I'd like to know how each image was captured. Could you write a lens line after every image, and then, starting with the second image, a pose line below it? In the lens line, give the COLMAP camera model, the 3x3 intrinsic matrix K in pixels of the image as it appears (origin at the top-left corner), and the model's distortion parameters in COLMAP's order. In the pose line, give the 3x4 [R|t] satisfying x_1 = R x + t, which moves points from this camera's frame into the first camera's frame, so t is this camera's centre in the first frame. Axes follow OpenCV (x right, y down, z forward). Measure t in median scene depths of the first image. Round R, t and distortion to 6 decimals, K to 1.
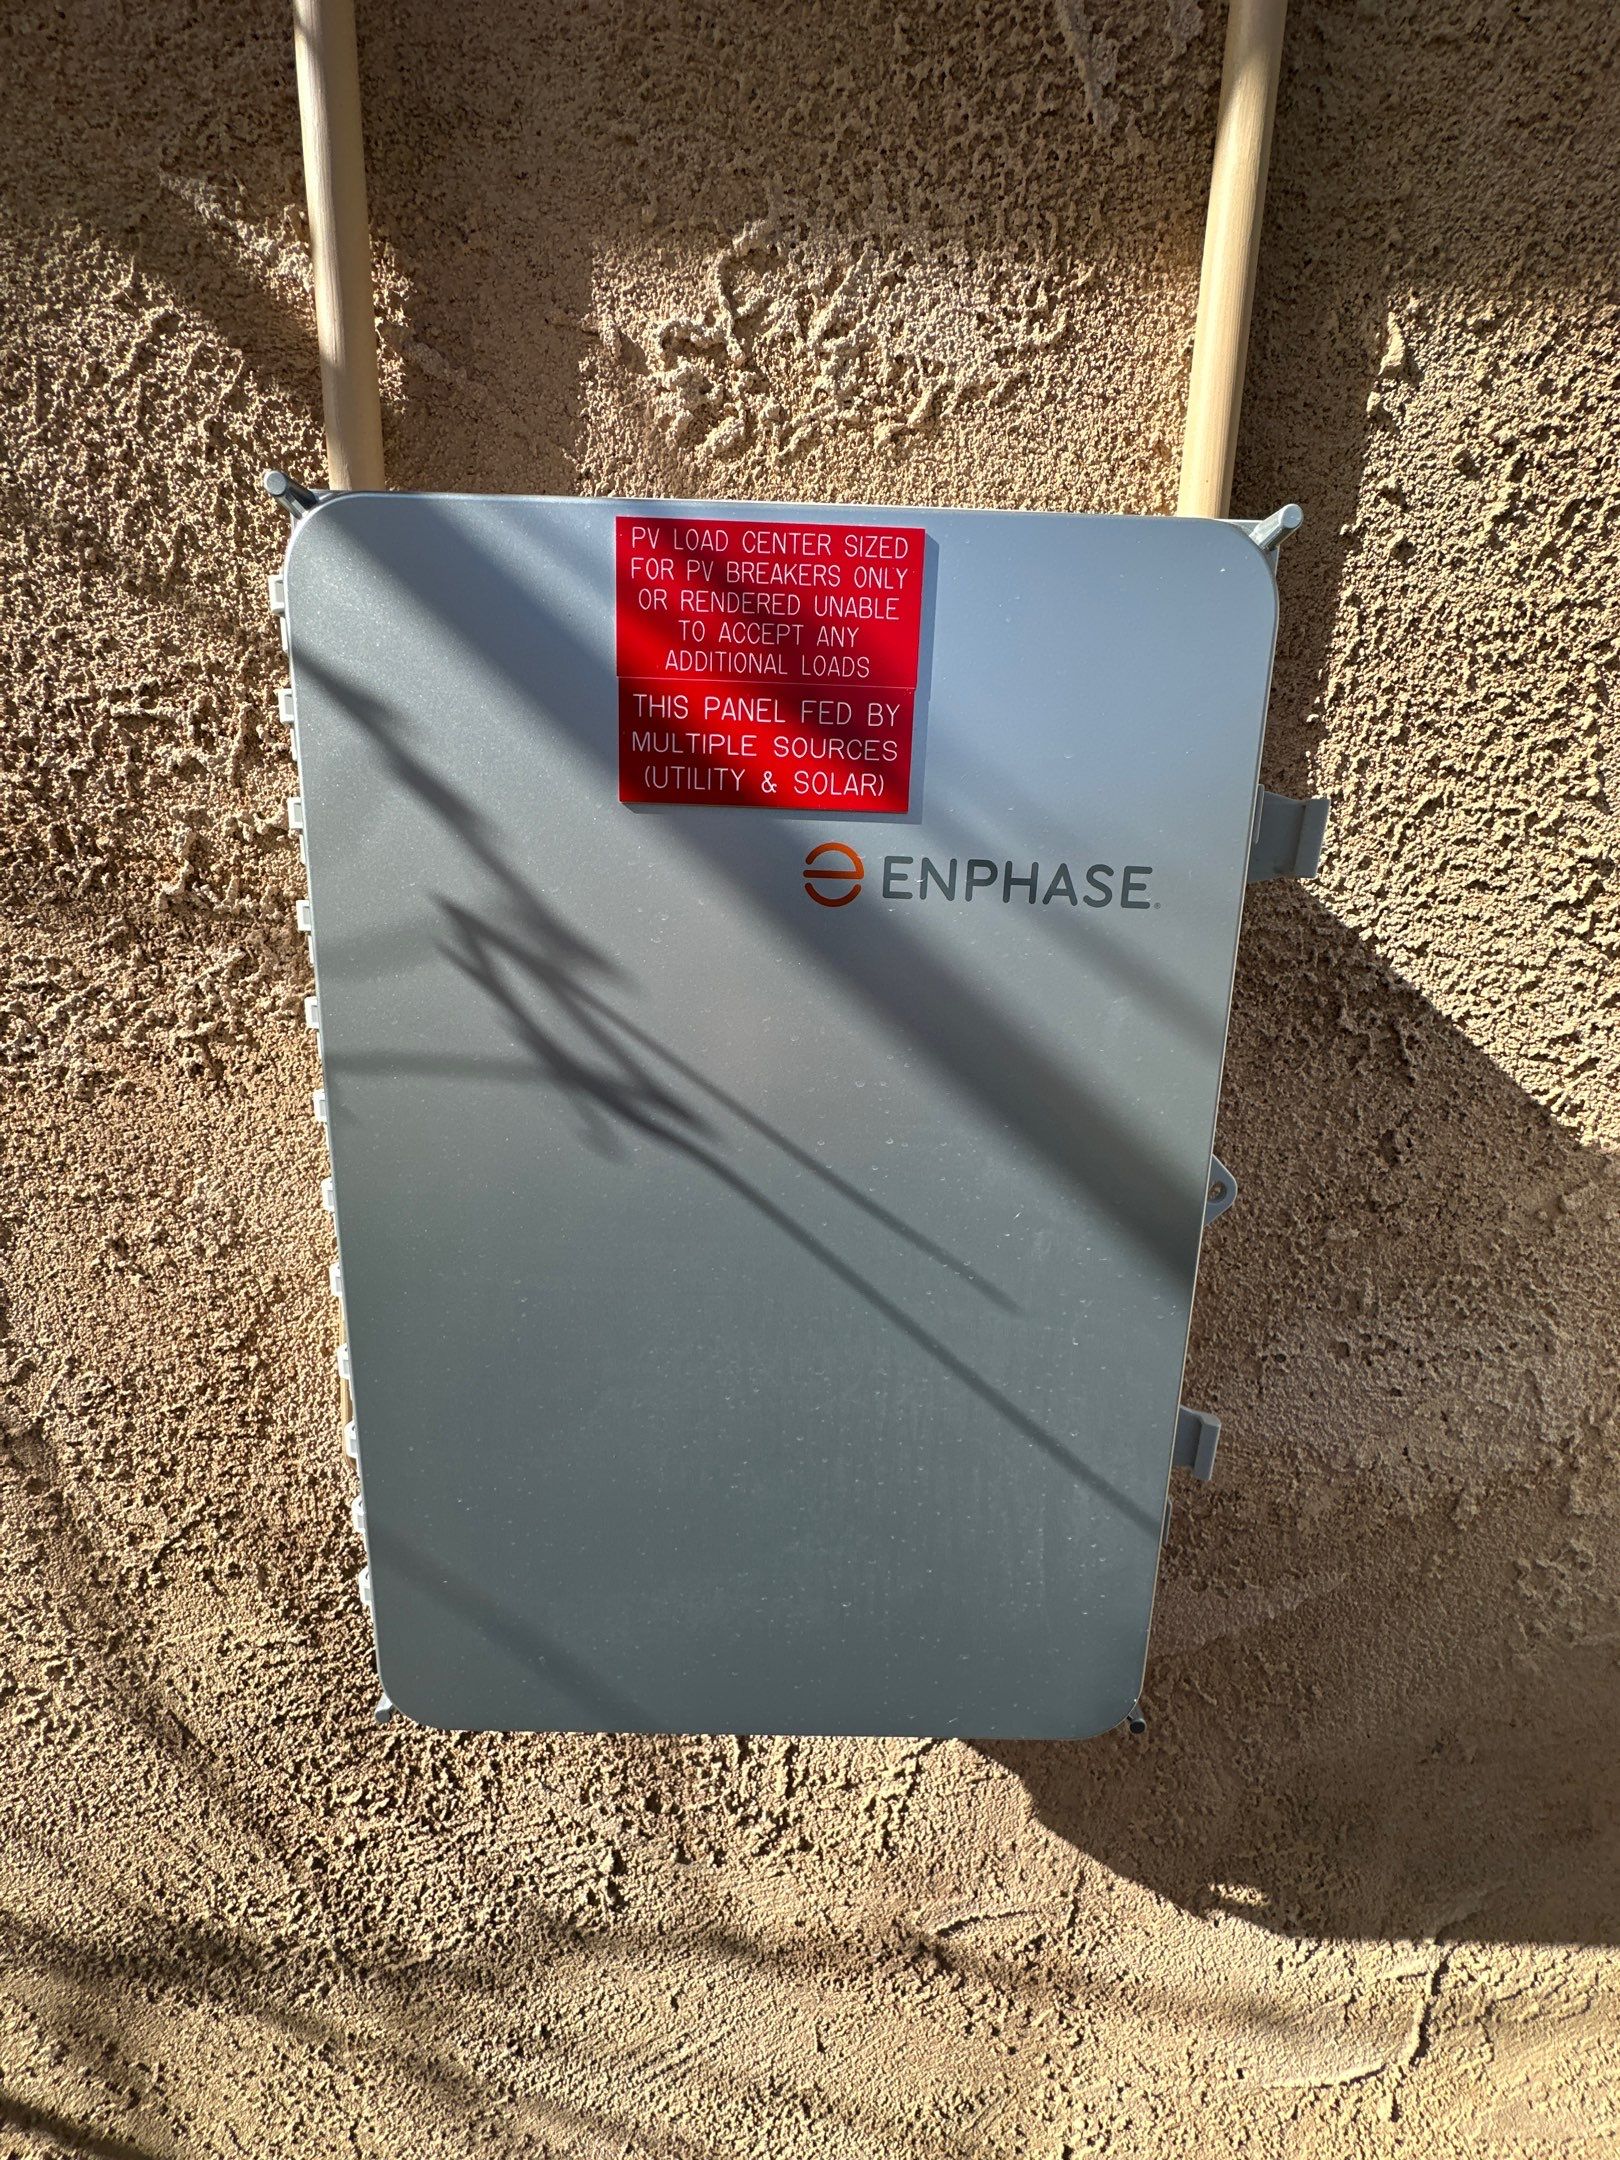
lens RADIAL K [[880.8, 0, 808.1], [0, 880.8, 1087.9], [0, 0, 1]] dist [-0.009059, 0.002653]
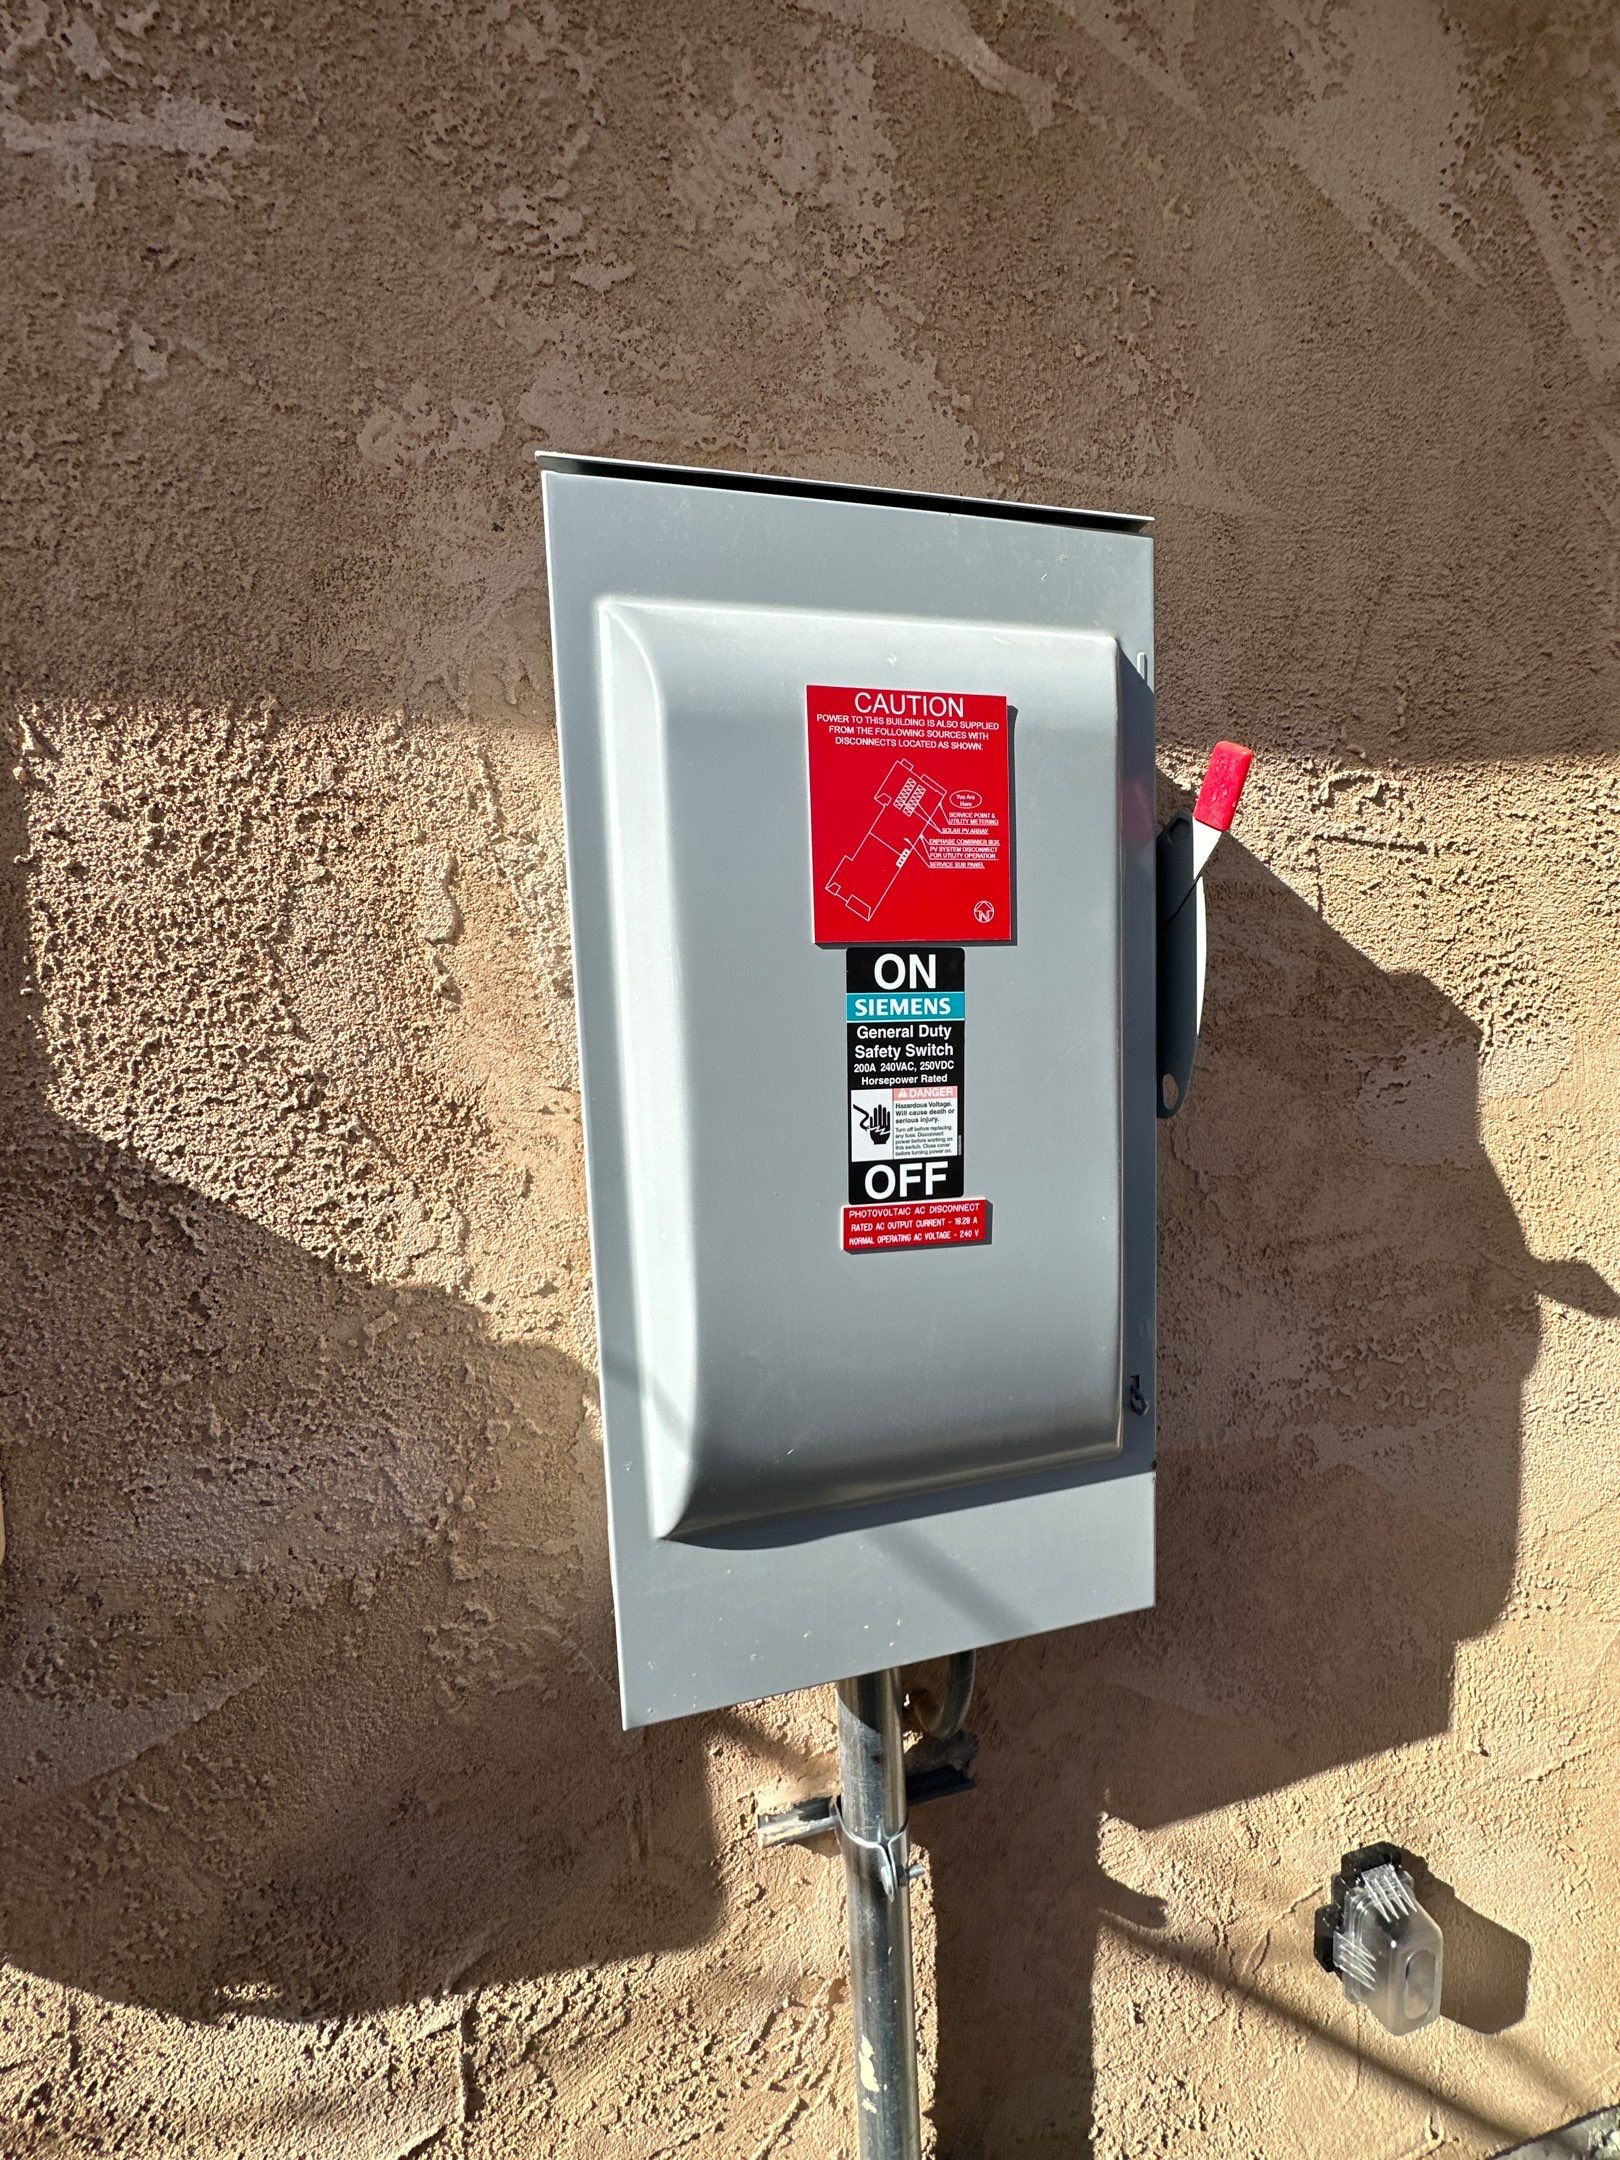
lens RADIAL K [[856.6, 0, 810.0], [0, 856.6, 1080.0], [0, 0, 1]] dist [-0.003429, 0.000596]
pose [[0.980764, -0.076402, 0.179624, 1.389043], [0.097667, 0.988820, -0.112682, -0.029019], [-0.169006, 0.128057, 0.977261, -0.405123]]
